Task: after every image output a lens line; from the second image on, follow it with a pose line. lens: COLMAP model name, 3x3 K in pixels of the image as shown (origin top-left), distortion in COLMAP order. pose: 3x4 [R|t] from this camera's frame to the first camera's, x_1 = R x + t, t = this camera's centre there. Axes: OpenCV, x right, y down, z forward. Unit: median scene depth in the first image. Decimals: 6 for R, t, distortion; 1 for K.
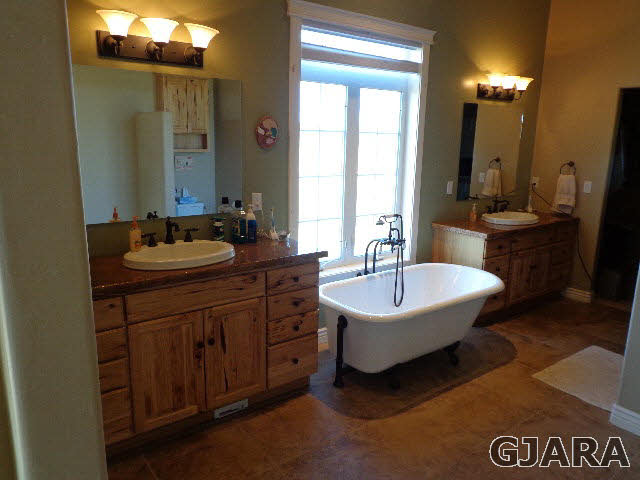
lens RADIAL K [[485.7, 0, 316.0], [0, 485.7, 243.6], [0, 0, 1]] dist [0.013576, -0.007563]
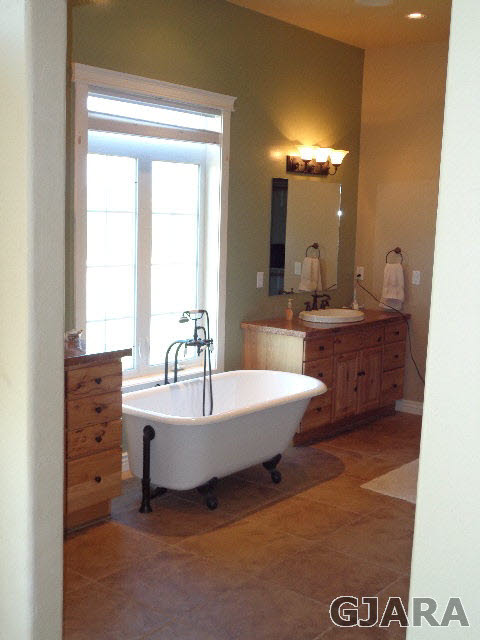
lens RADIAL K [[812.2, 0, 242.2], [0, 812.2, 322.1], [0, 0, 1]] dist [0.035436, 0.000000]
pose [[0.968302, -0.025668, 0.248459, -0.115889], [0.045120, 0.996317, -0.072912, 0.065851], [-0.245673, 0.081812, 0.965894, -0.371259]]
